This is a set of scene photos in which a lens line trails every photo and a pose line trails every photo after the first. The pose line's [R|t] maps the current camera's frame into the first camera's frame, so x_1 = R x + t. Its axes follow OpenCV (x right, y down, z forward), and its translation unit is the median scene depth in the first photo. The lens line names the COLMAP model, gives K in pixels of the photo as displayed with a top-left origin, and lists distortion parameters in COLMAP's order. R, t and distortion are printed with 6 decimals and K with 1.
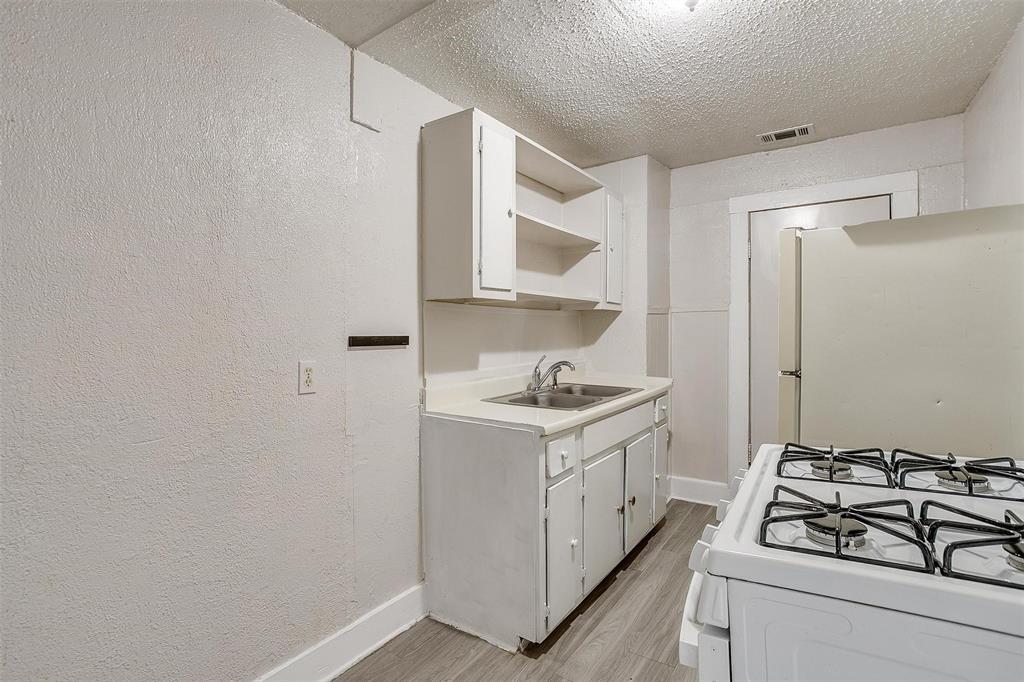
lens RADIAL K [[502.2, 0, 525.1], [0, 502.2, 334.4], [0, 0, 1]] dist [-0.056546, 0.031859]
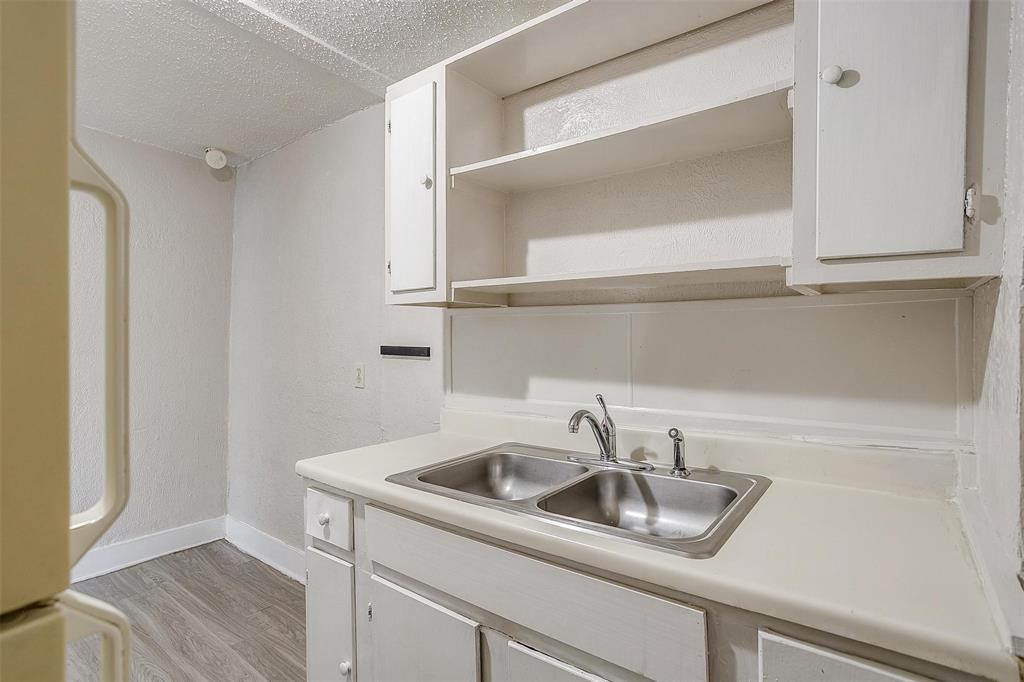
lens RADIAL K [[502.2, 0, 525.1], [0, 502.2, 334.4], [0, 0, 1]] dist [-0.056546, 0.031859]
pose [[-0.066746, 0.002162, -0.997768, 0.605856], [-0.009126, 0.999954, 0.002777, -0.022393], [0.997728, 0.009291, -0.066723, 1.052696]]
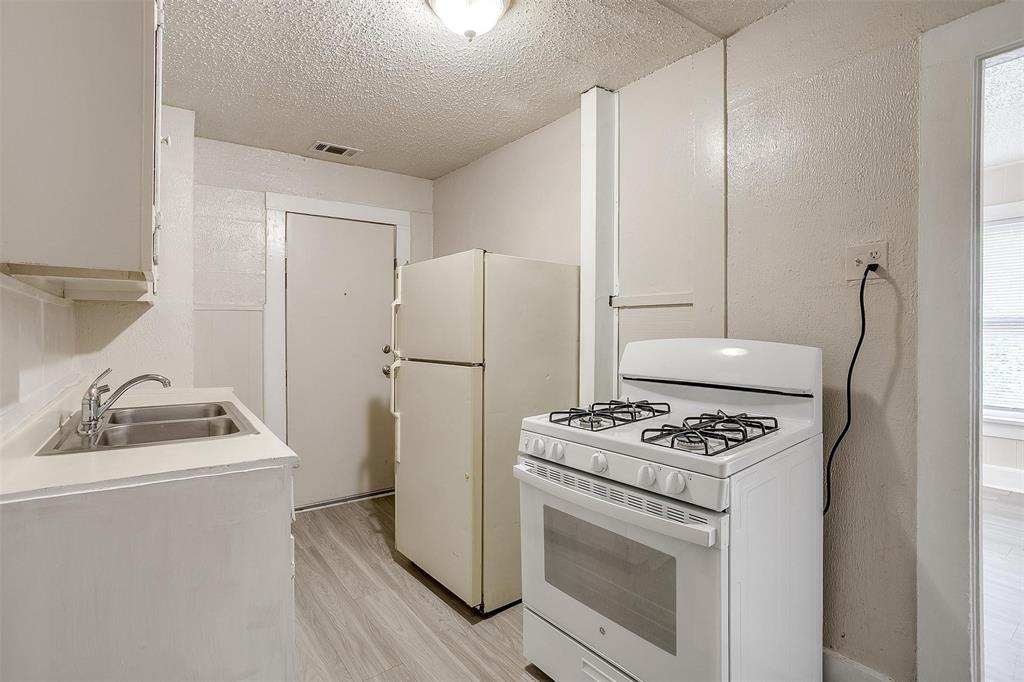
lens RADIAL K [[502.2, 0, 525.1], [0, 502.2, 334.4], [0, 0, 1]] dist [-0.056546, 0.031859]
pose [[0.319371, 0.005411, 0.947614, -0.425977], [0.004342, 0.999965, -0.007174, 0.006889], [-0.947620, 0.006406, 0.319336, 0.317341]]
